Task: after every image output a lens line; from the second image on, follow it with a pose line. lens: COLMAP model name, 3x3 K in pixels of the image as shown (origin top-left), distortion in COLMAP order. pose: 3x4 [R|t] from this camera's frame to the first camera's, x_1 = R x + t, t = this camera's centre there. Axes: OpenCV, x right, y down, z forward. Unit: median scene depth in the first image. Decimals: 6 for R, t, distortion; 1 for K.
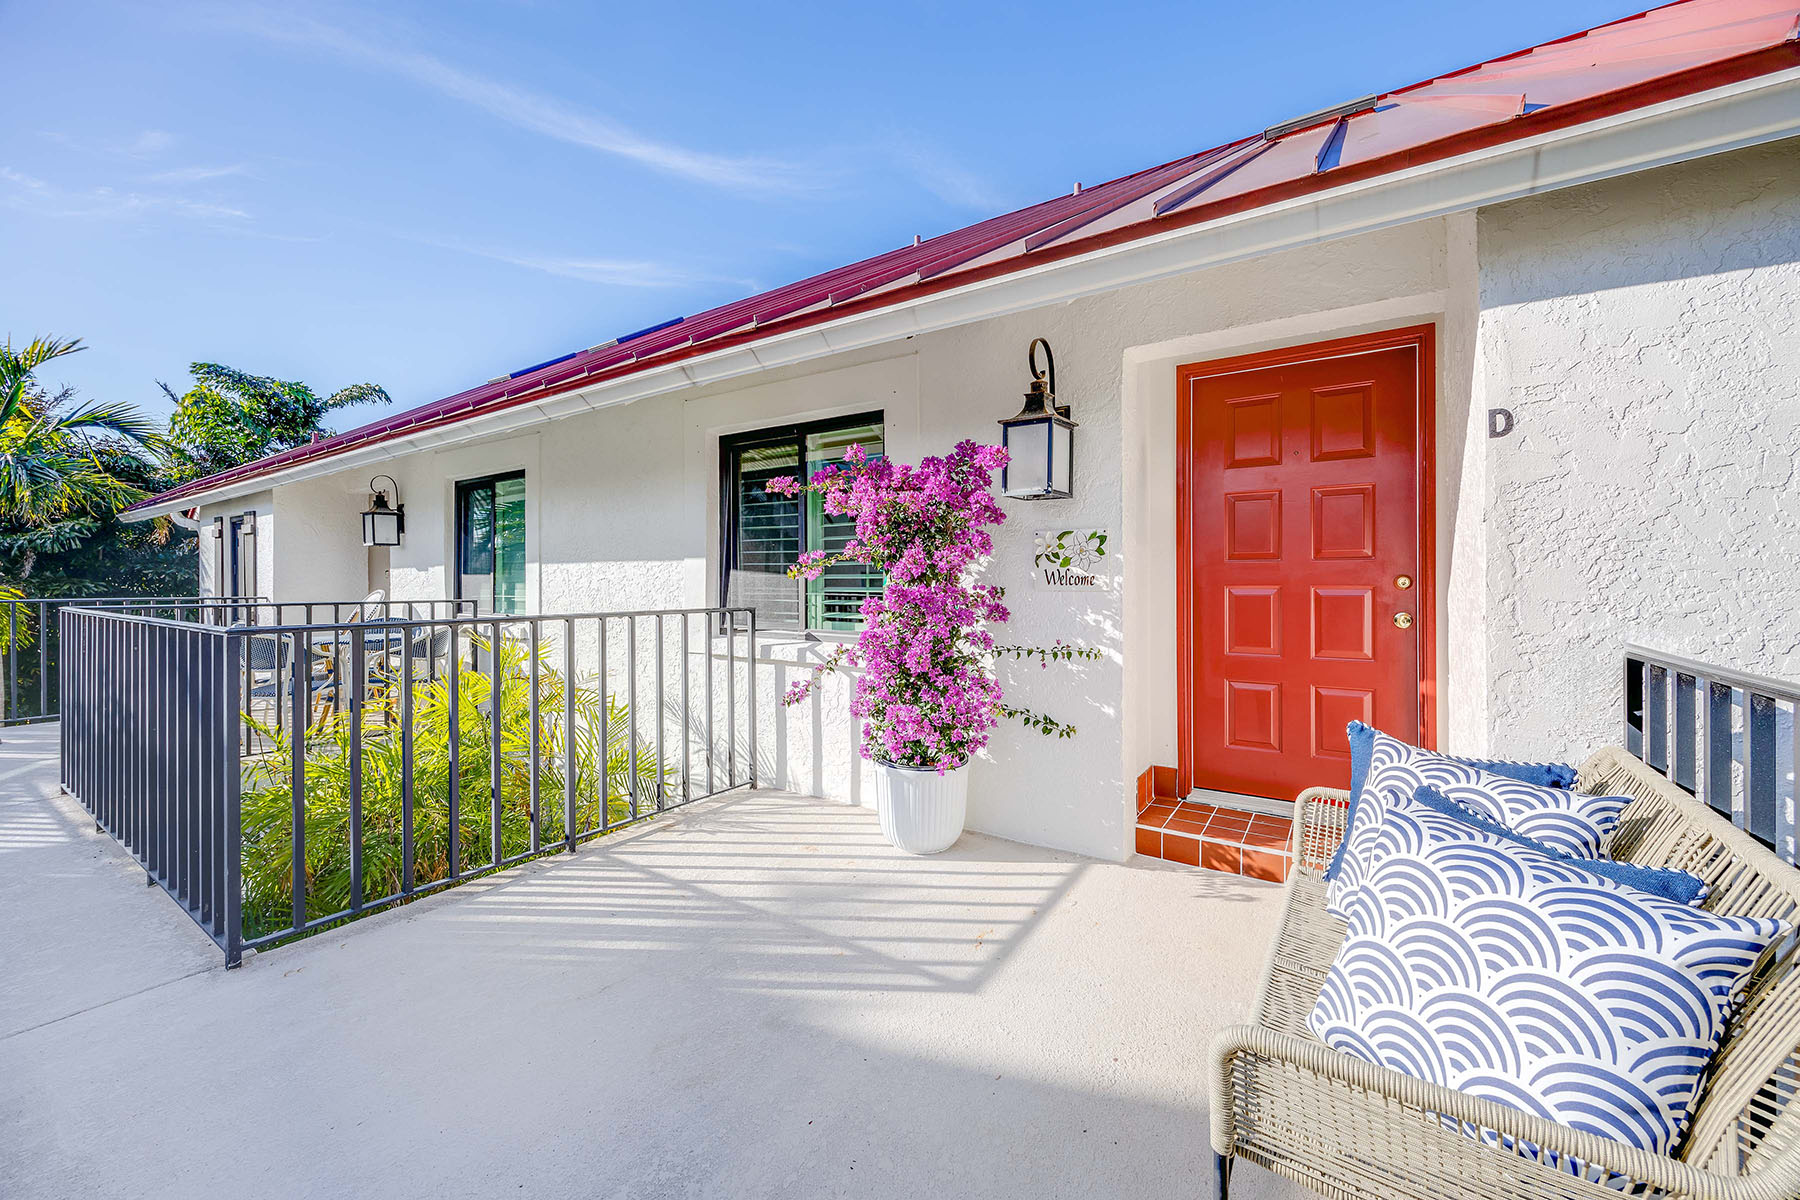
lens RADIAL K [[688.2, 0, 906.5], [0, 688.2, 591.0], [0, 0, 1]] dist [-0.003966, 0.000710]
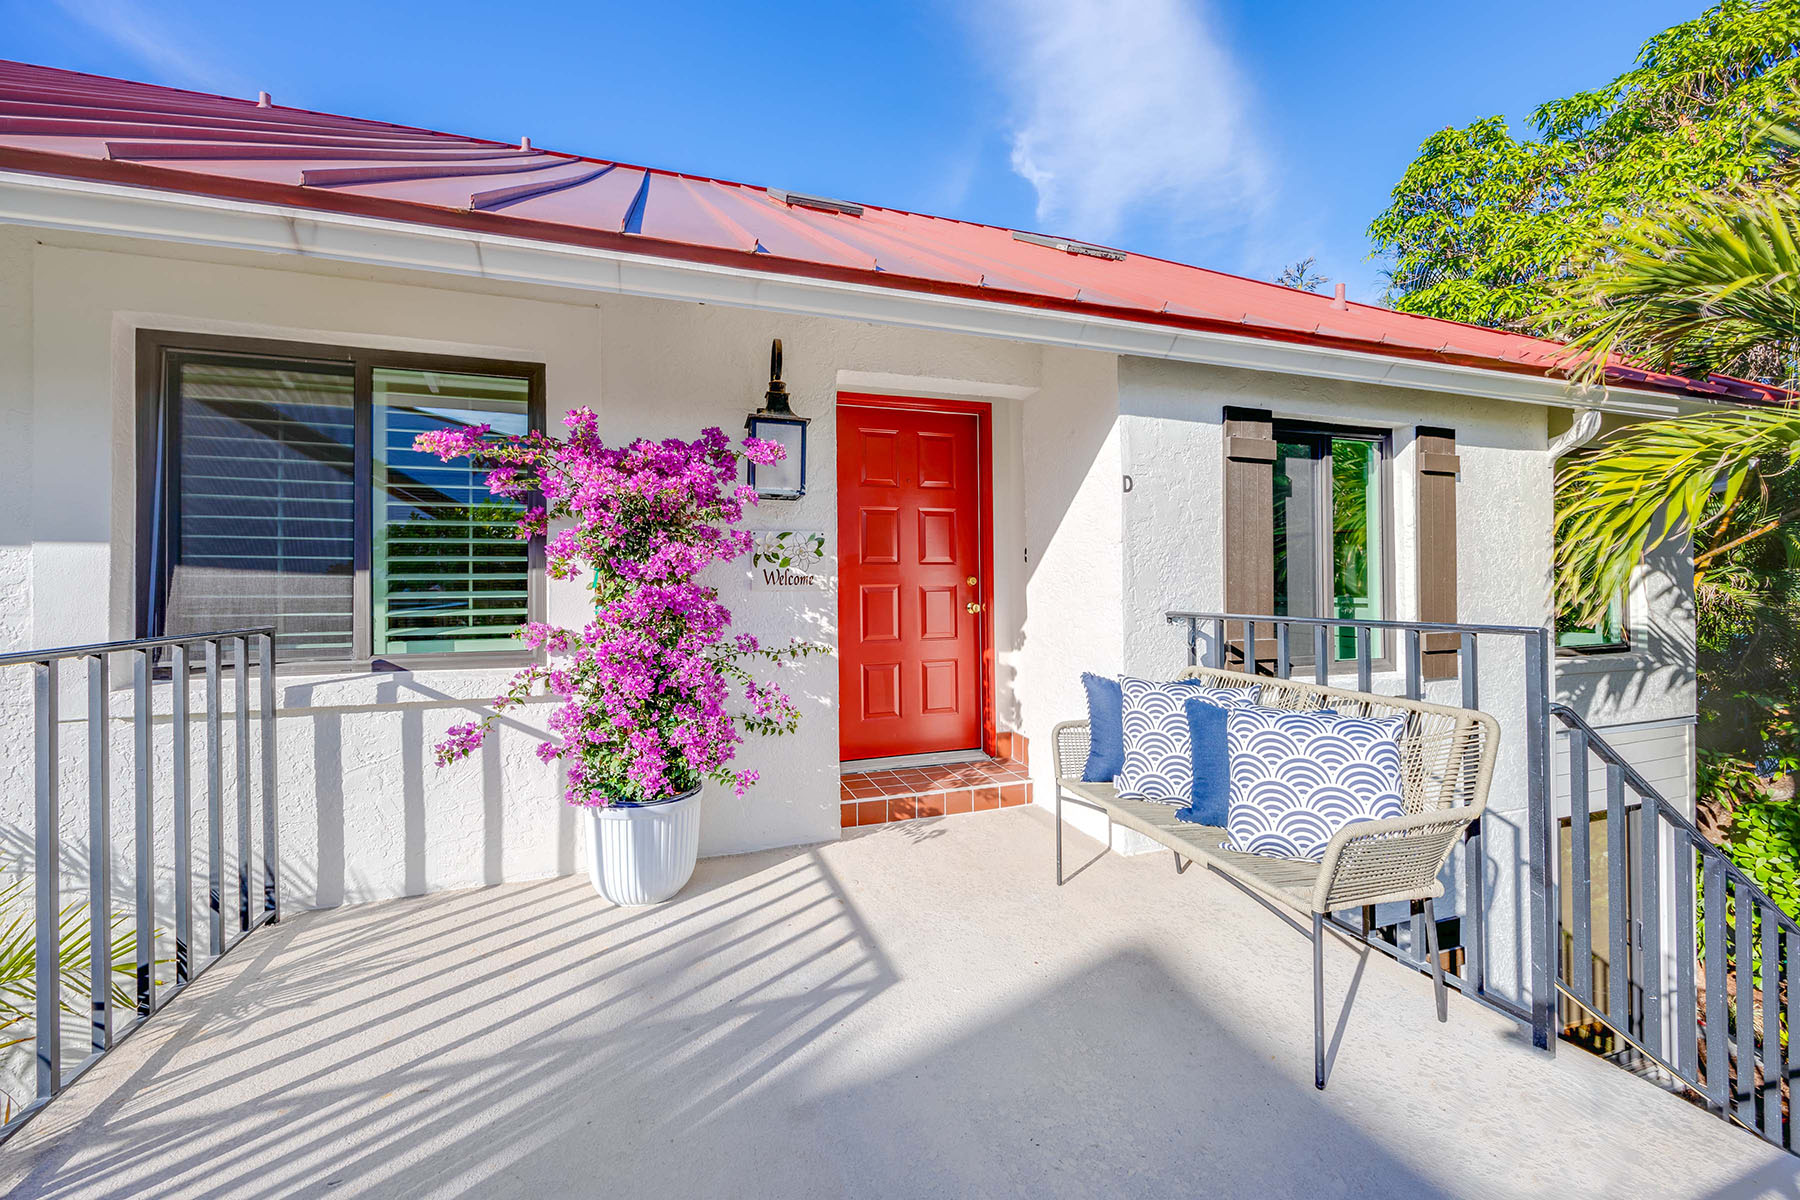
lens RADIAL K [[688.2, 0, 898.0], [0, 688.2, 583.4], [0, 0, 1]] dist [-0.003966, 0.000710]
pose [[0.617649, -0.005216, 0.786436, -0.474045], [0.019424, 0.999774, -0.008625, 0.001350], [-0.786214, 0.020603, 0.617611, 0.239043]]
